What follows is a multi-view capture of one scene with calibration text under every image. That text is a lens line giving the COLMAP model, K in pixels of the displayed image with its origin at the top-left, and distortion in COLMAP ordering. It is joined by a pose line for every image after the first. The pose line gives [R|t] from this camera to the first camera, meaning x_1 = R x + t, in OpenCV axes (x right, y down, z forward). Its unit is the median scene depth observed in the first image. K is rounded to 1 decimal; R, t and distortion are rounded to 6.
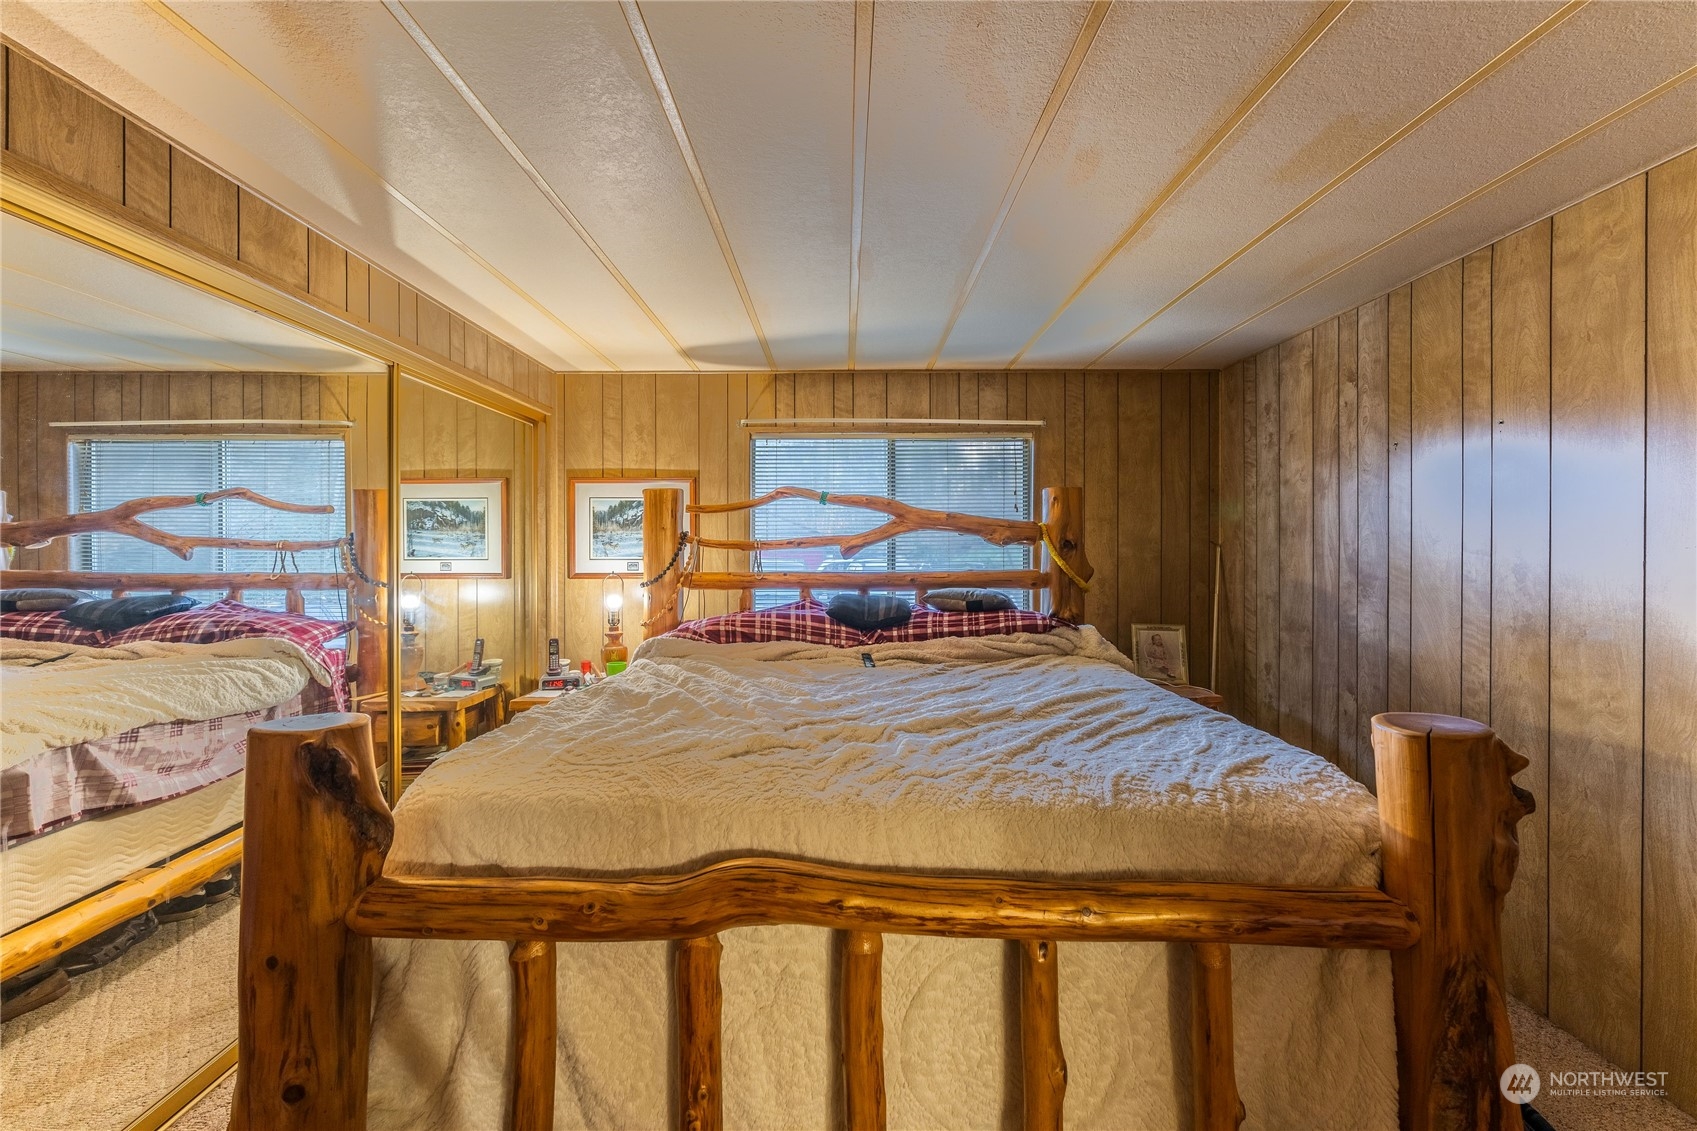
lens RADIAL K [[684.6, 0, 846.2], [0, 684.6, 554.2], [0, 0, 1]] dist [-0.011606, -0.001141]
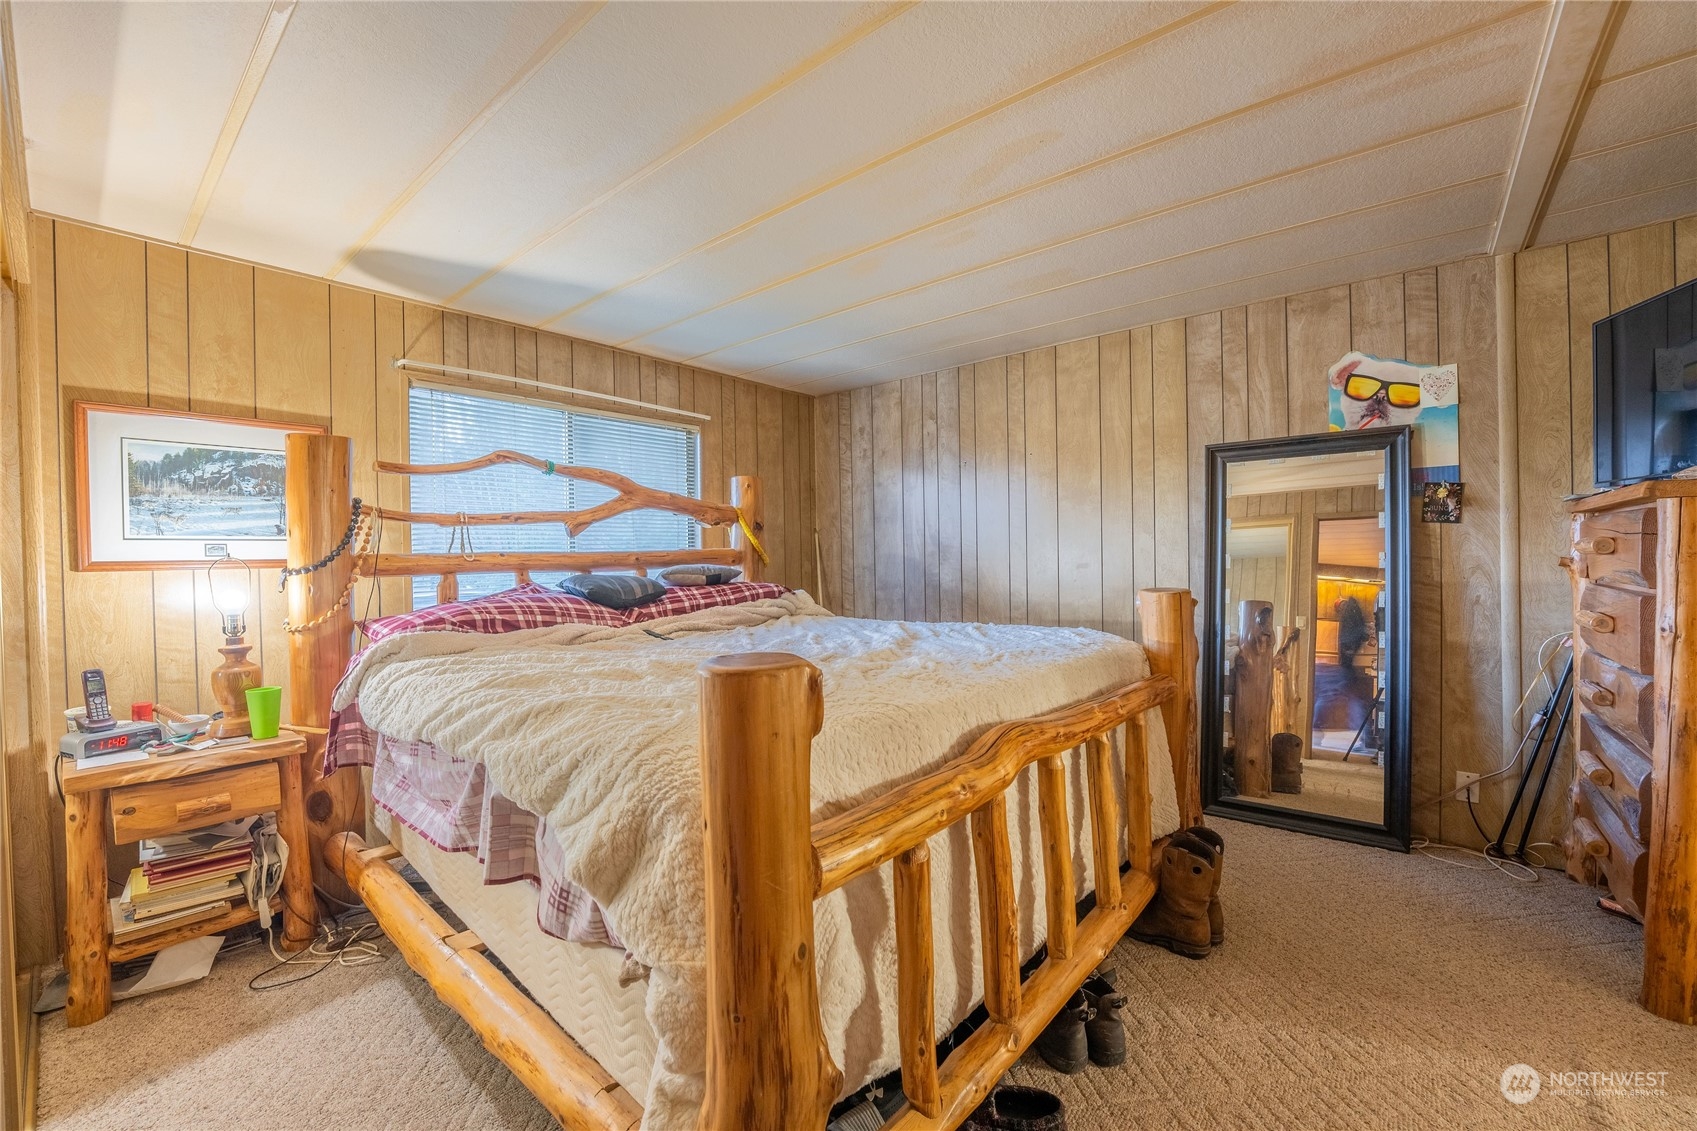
lens RADIAL K [[684.6, 0, 844.0], [0, 684.6, 567.8], [0, 0, 1]] dist [-0.011606, -0.001141]
pose [[0.644820, -0.024219, 0.763951, -0.465851], [0.023106, 0.999659, 0.012188, 0.045230], [-0.763985, 0.009793, 0.645160, 0.137101]]
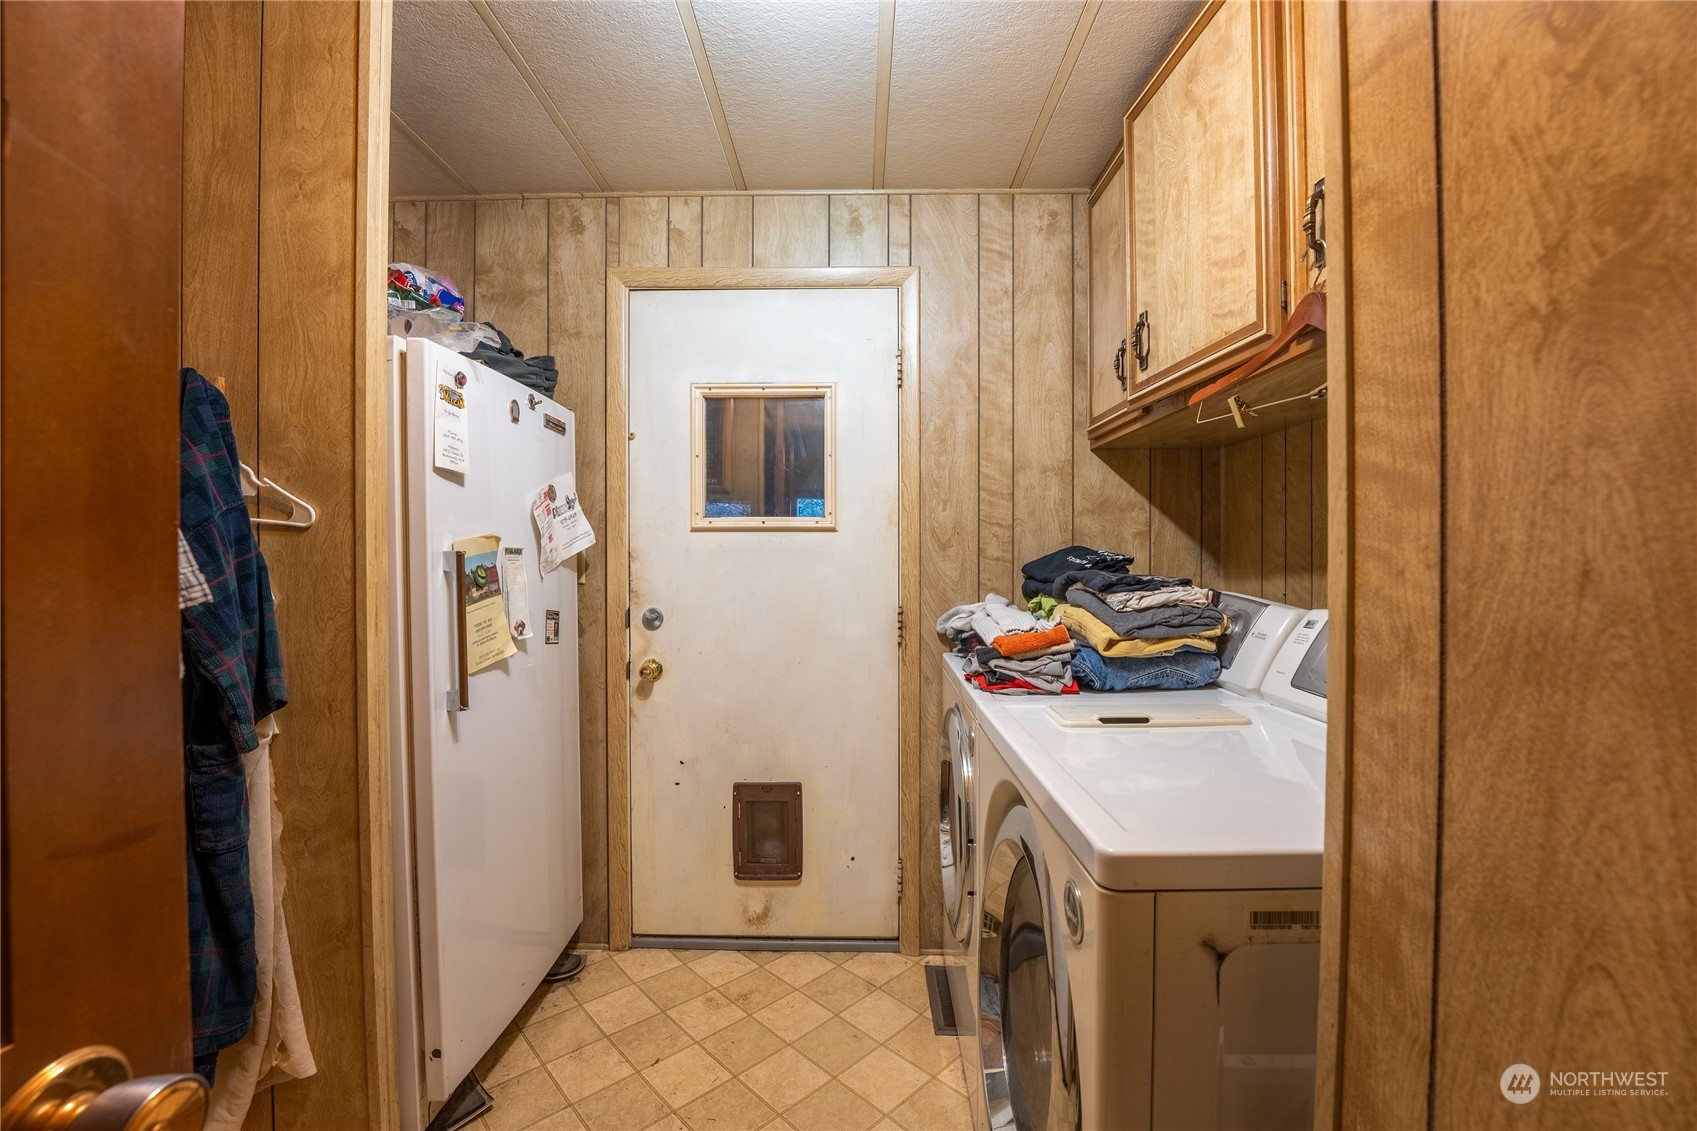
lens RADIAL K [[684.6, 0, 849.1], [0, 684.6, 570.6], [0, 0, 1]] dist [-0.011606, -0.001141]
pose [[0.009890, -0.003492, 0.999945, -0.023897], [0.008086, 0.999961, 0.003412, 0.004008], [-0.999918, 0.008052, 0.009917, 0.792634]]
